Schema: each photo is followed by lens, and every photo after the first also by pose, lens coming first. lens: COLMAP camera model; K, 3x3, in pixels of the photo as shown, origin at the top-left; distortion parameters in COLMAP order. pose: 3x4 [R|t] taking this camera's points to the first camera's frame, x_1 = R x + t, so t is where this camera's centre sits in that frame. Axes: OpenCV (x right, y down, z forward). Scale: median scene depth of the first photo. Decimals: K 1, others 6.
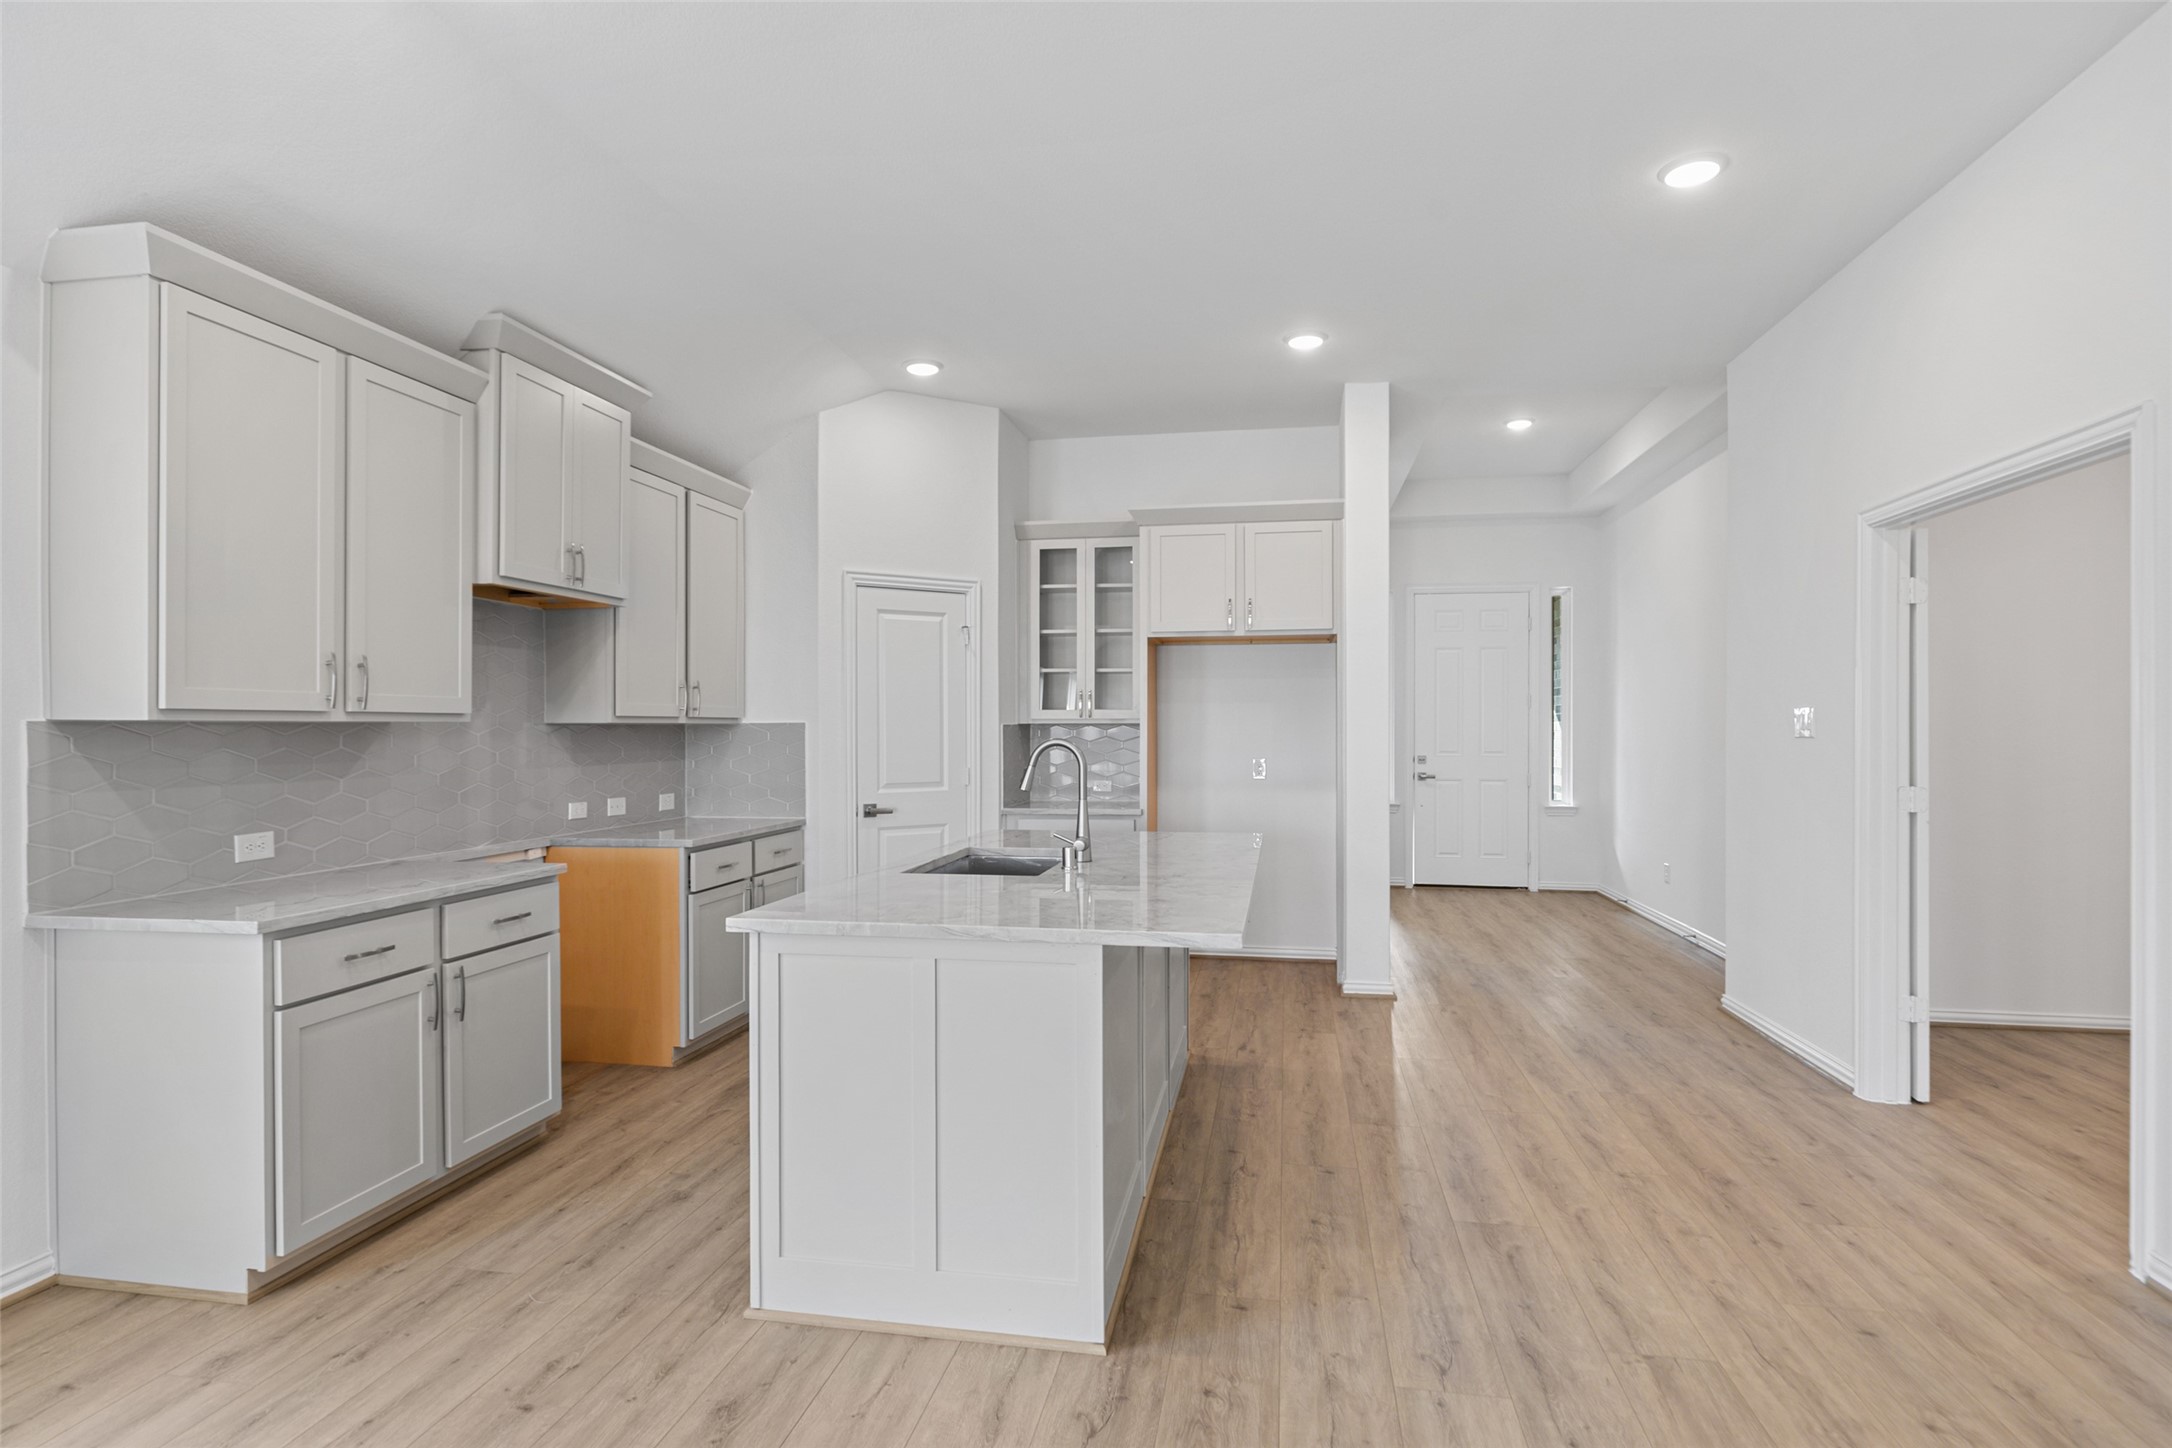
lens RADIAL K [[1110.4, 0, 1086.0], [0, 1110.4, 724.0], [0, 0, 1]] dist [0.000713, 0.000560]
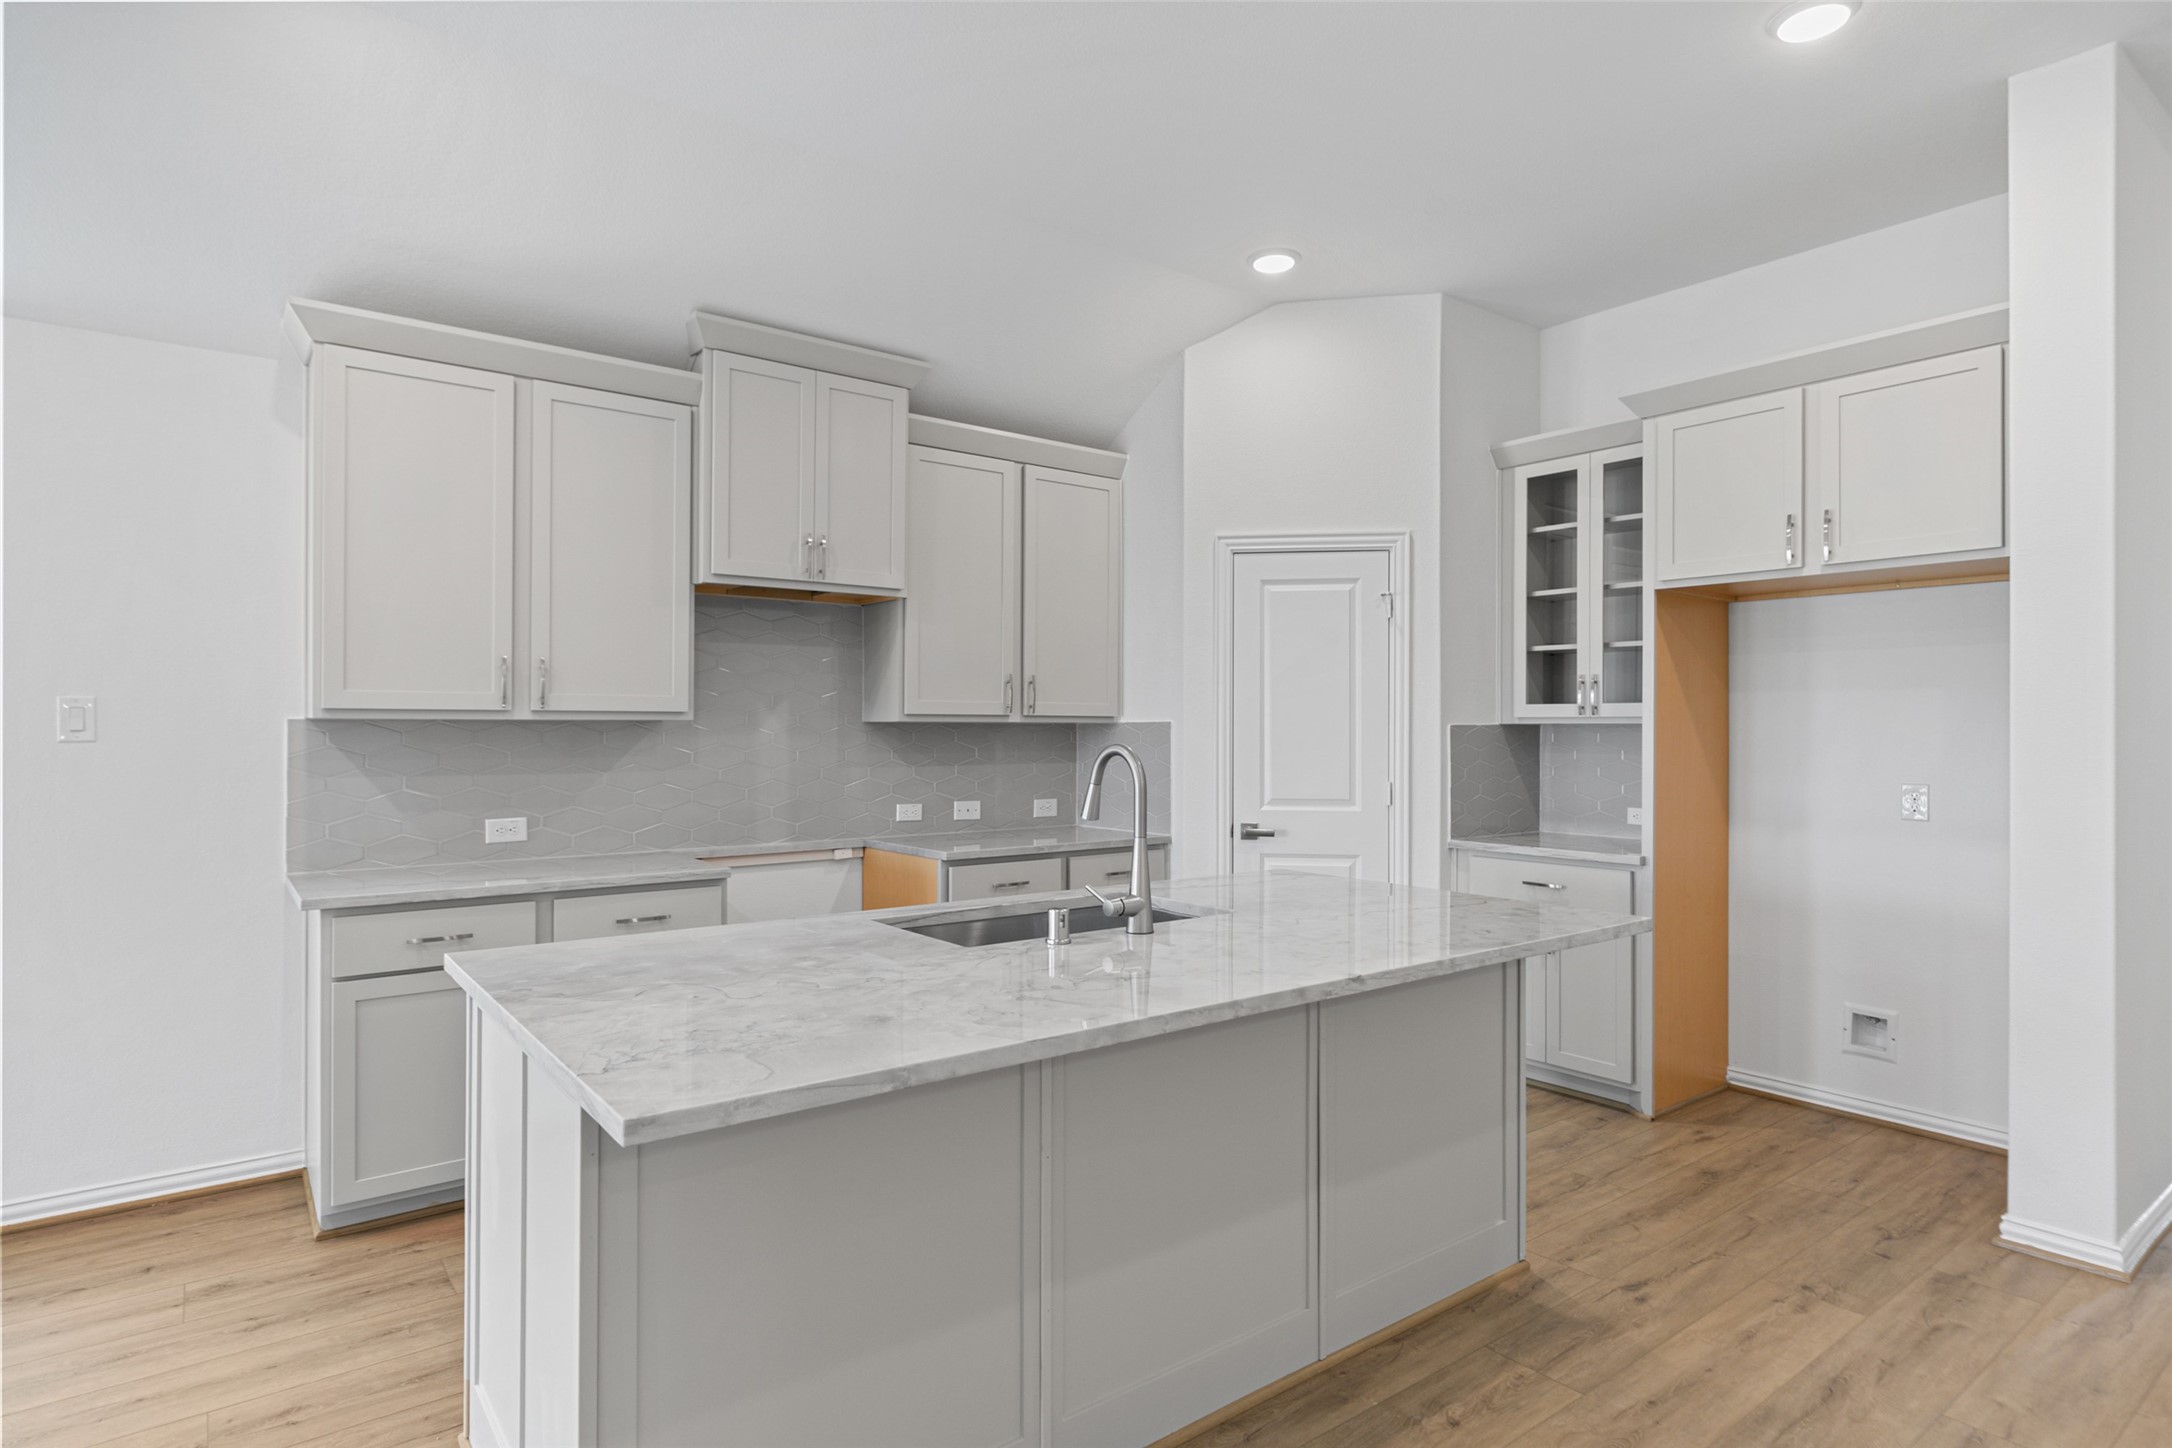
lens RADIAL K [[1149.3, 0, 1086.8], [0, 1149.3, 718.6], [0, 0, 1]] dist [0.001893, 0.000295]
pose [[0.742484, -0.000173, -0.669864, 0.366382], [-0.003092, 0.999988, -0.003686, -0.000461], [0.669857, 0.004808, 0.742475, 0.404628]]
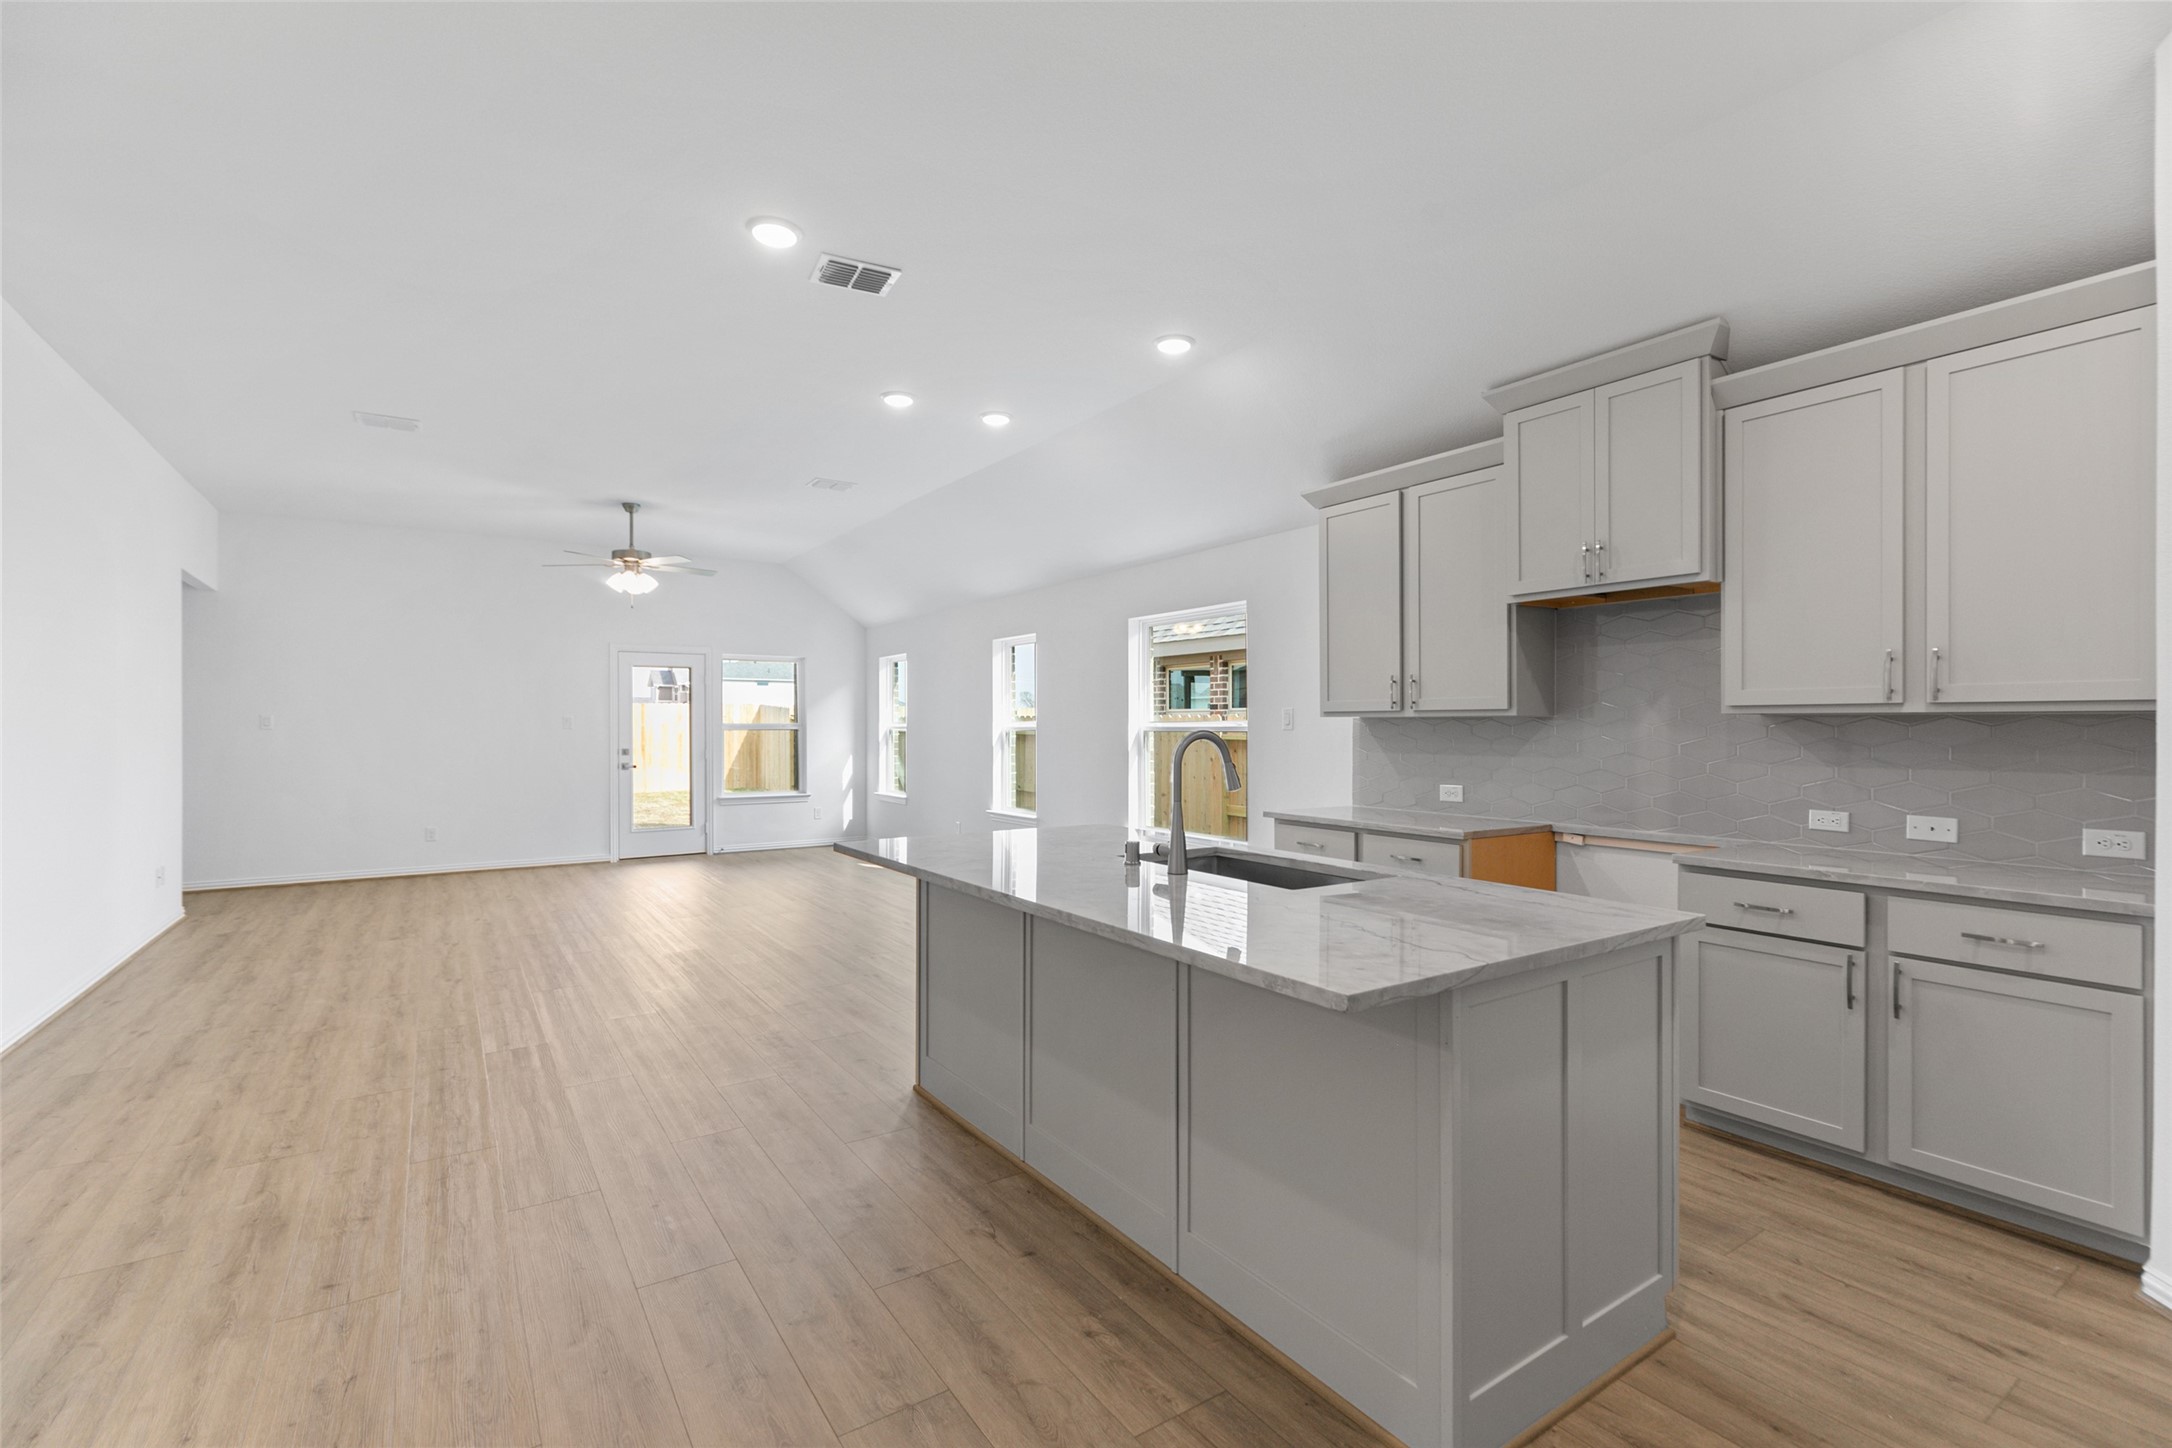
lens RADIAL K [[973.0, 0, 1086.1], [0, 973.0, 732.1], [0, 0, 1]] dist [0.001029, 0.000572]
pose [[-0.717378, 0.005963, -0.696659, 0.486370], [0.002164, 0.999978, 0.006331, 0.007852], [0.696681, 0.003034, -0.717375, 1.271155]]
